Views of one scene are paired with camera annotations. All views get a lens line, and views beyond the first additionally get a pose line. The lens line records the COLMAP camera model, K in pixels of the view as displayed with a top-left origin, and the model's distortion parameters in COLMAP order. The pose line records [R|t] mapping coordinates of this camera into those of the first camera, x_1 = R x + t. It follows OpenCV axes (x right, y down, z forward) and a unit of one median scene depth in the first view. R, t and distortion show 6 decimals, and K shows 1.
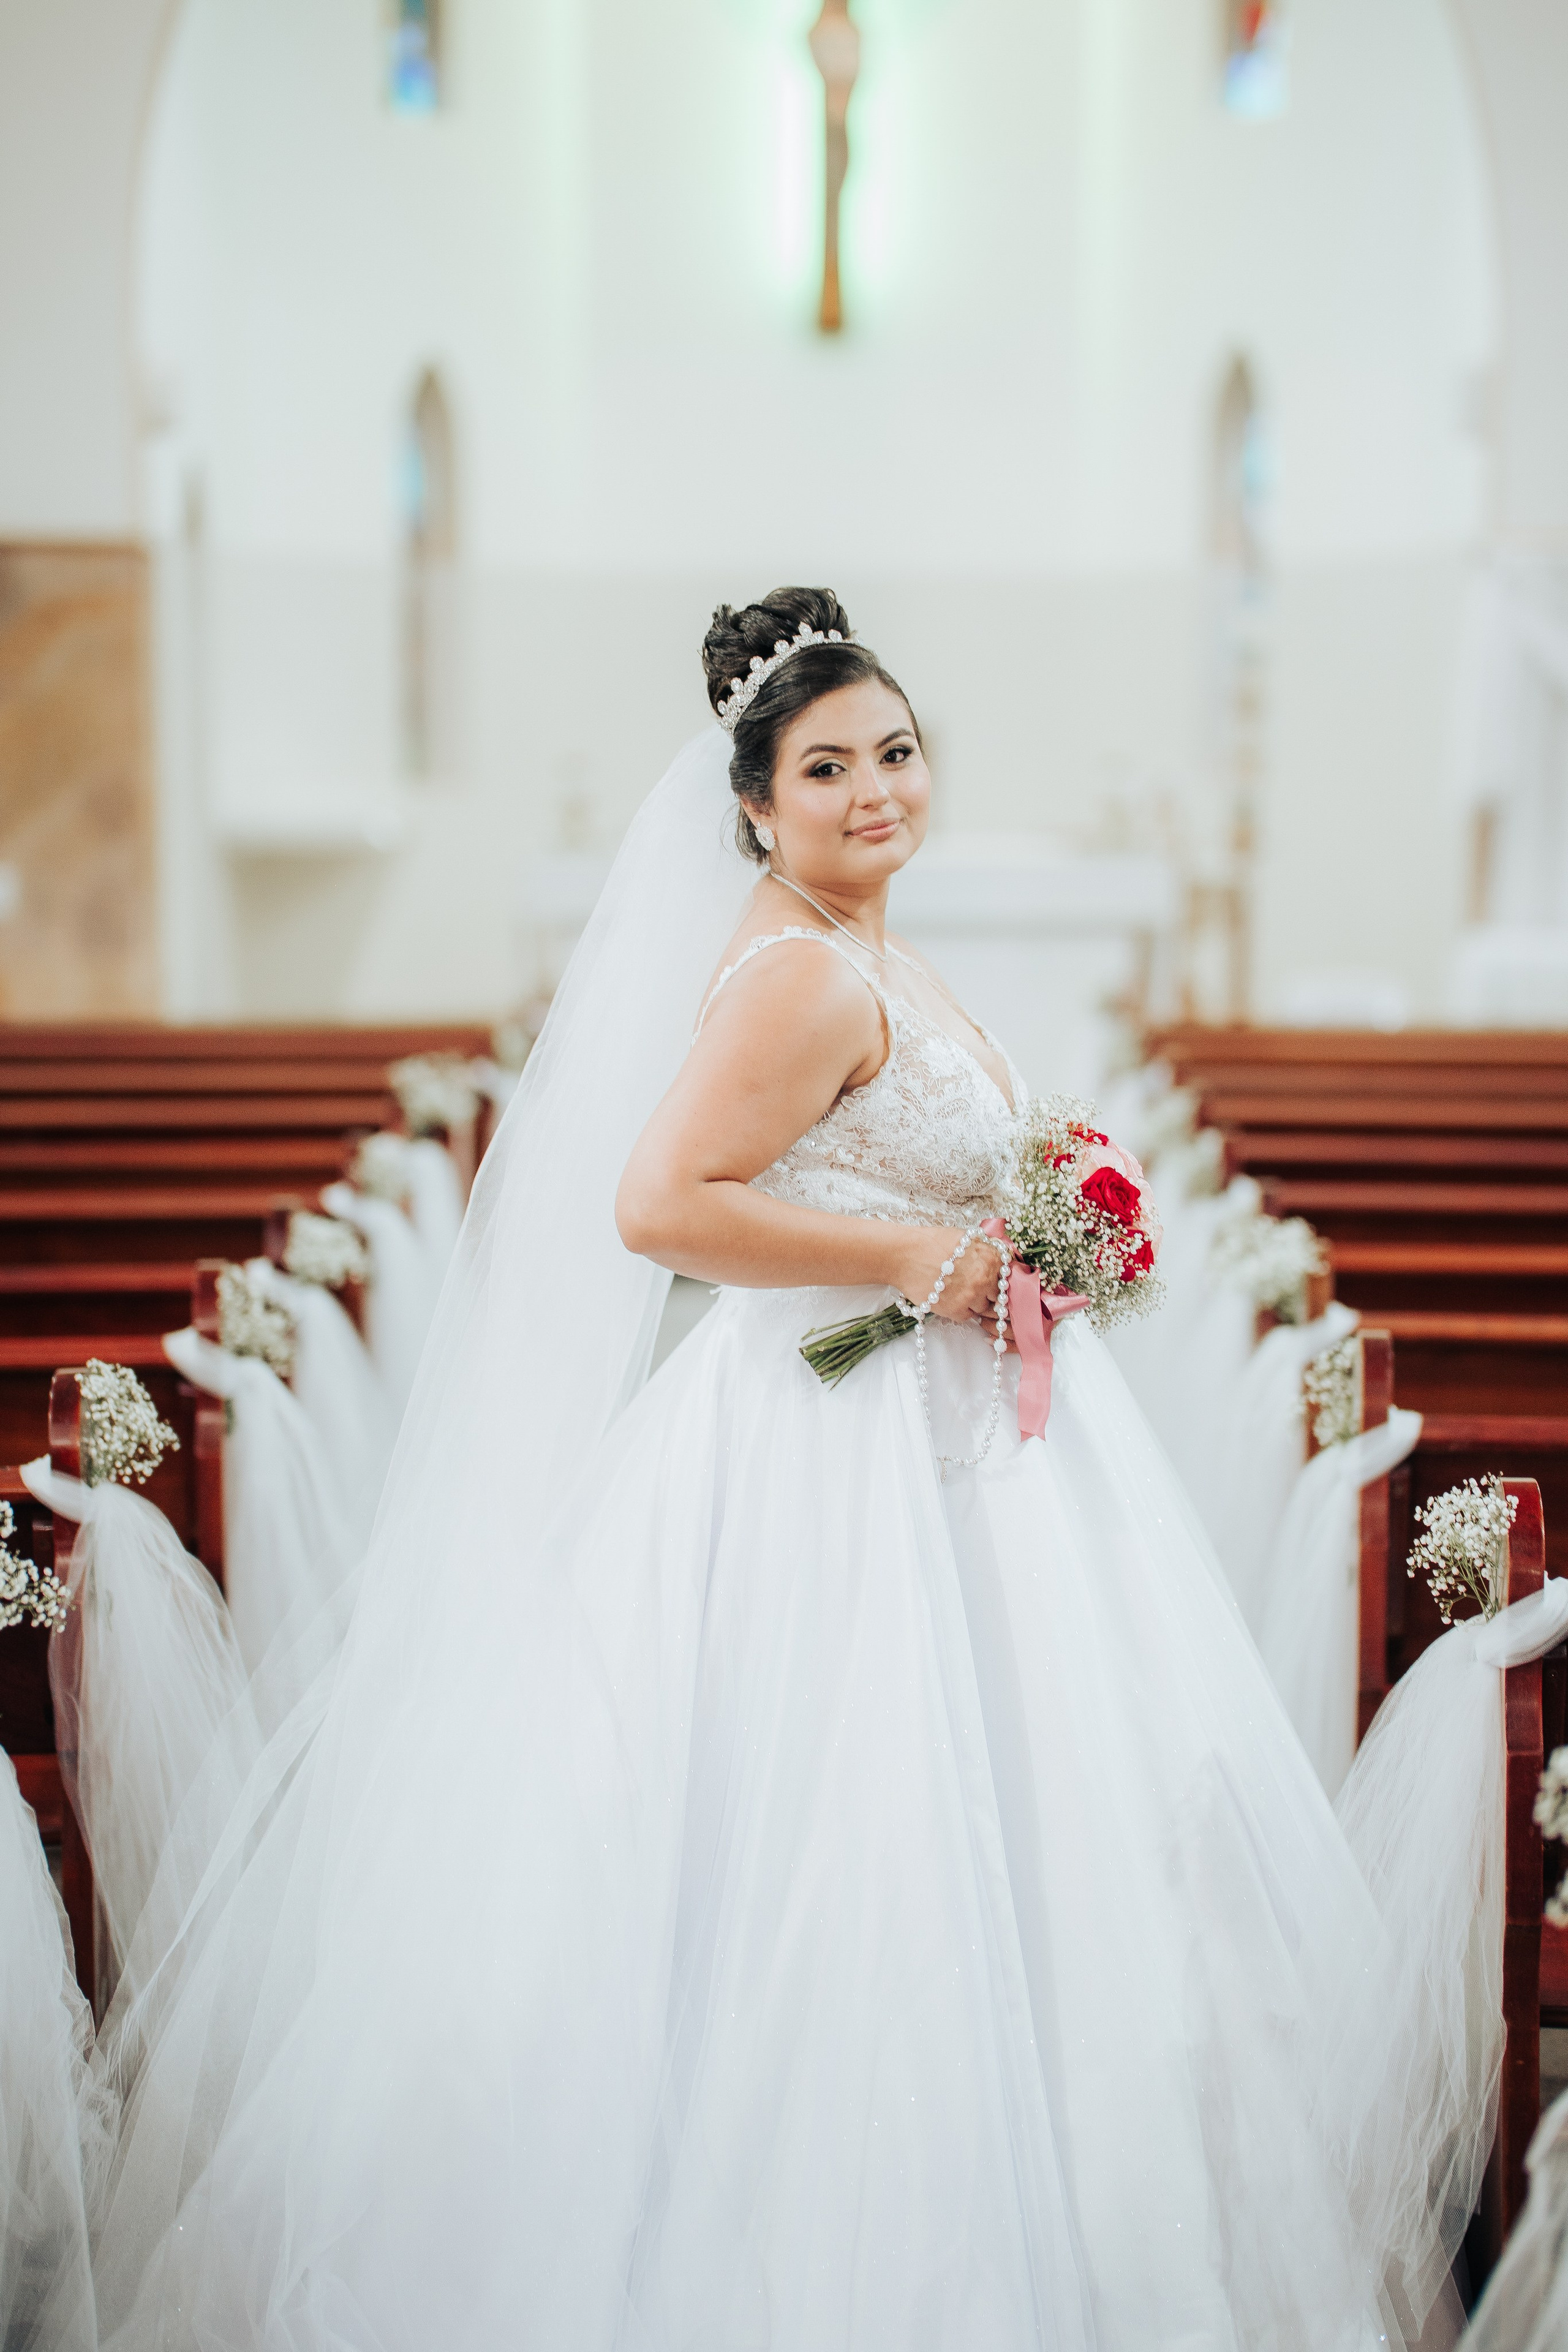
lens RADIAL K [[5501.1, 0, 784.0], [0, 5501.1, 1176.0], [0, 0, 1]] dist [0.529627, -0.045084]
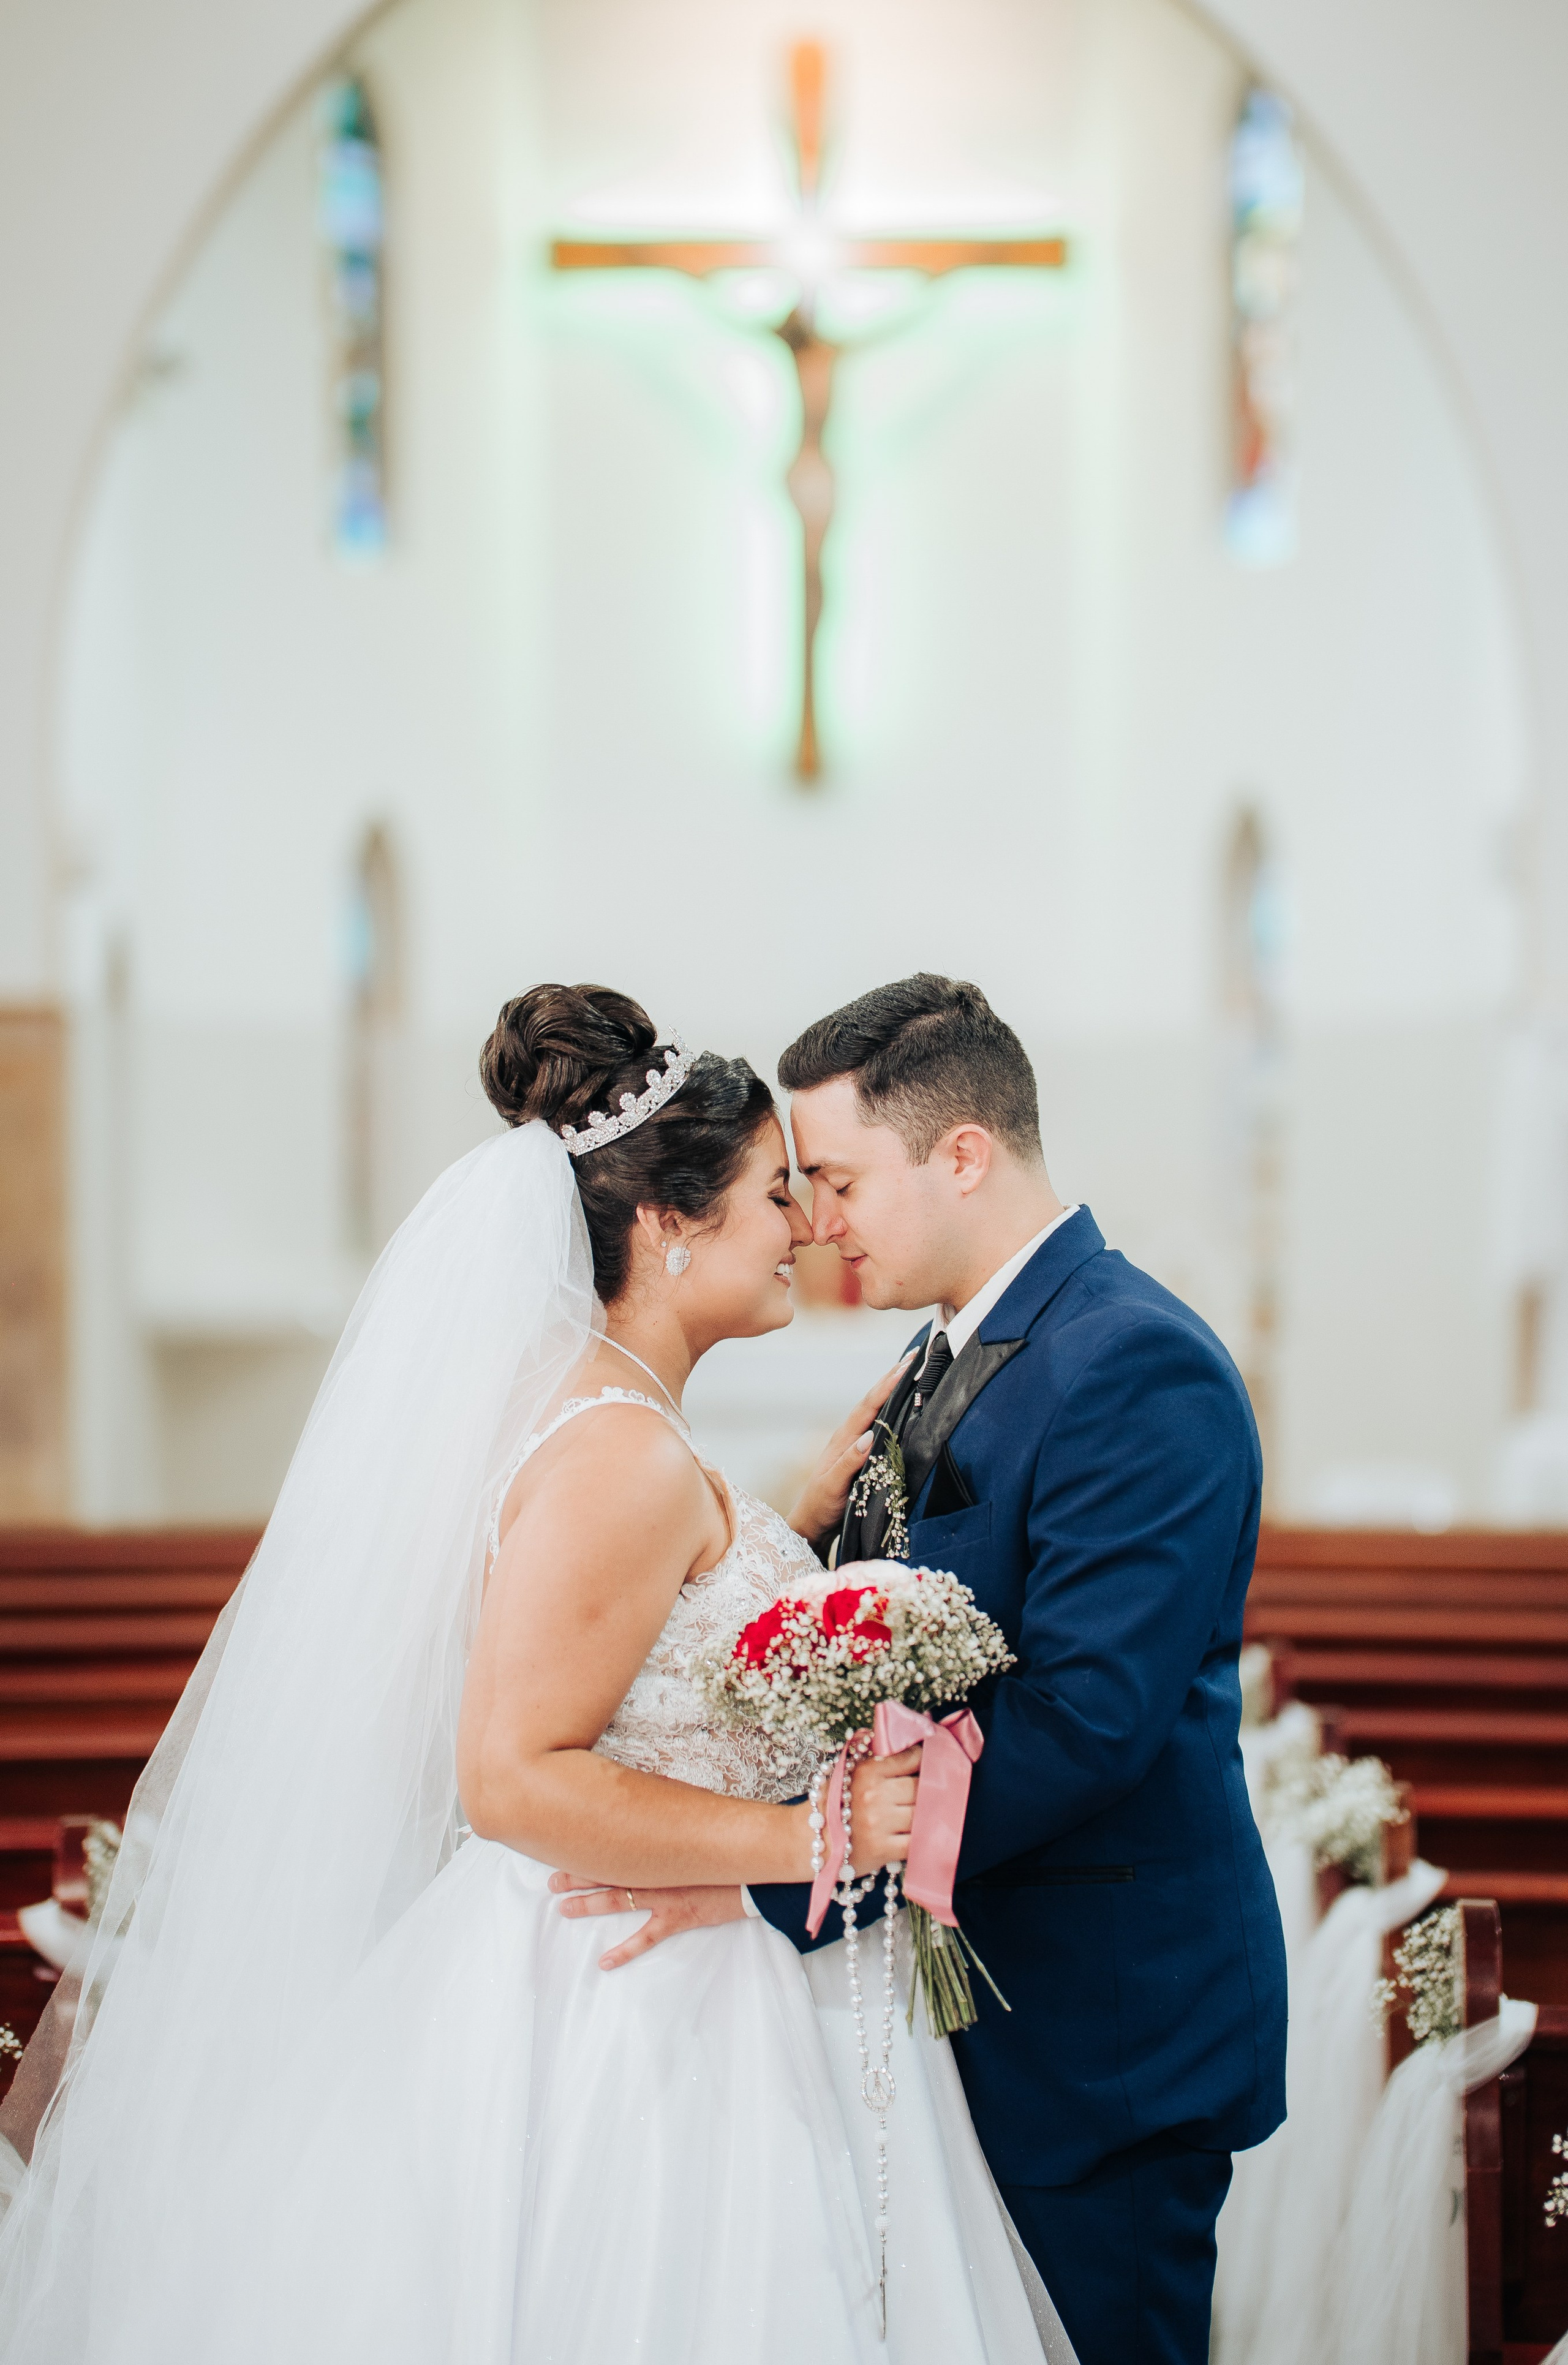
lens RADIAL K [[5799.1, 0, 786.7], [0, 5799.1, 1153.6], [0, 0, 1]] dist [0.528357, -0.671763]
pose [[0.999978, -0.004841, 0.004508, 0.000238], [0.005230, 0.995850, -0.090862, -0.003163], [-0.004049, 0.090884, 0.995853, 0.105506]]
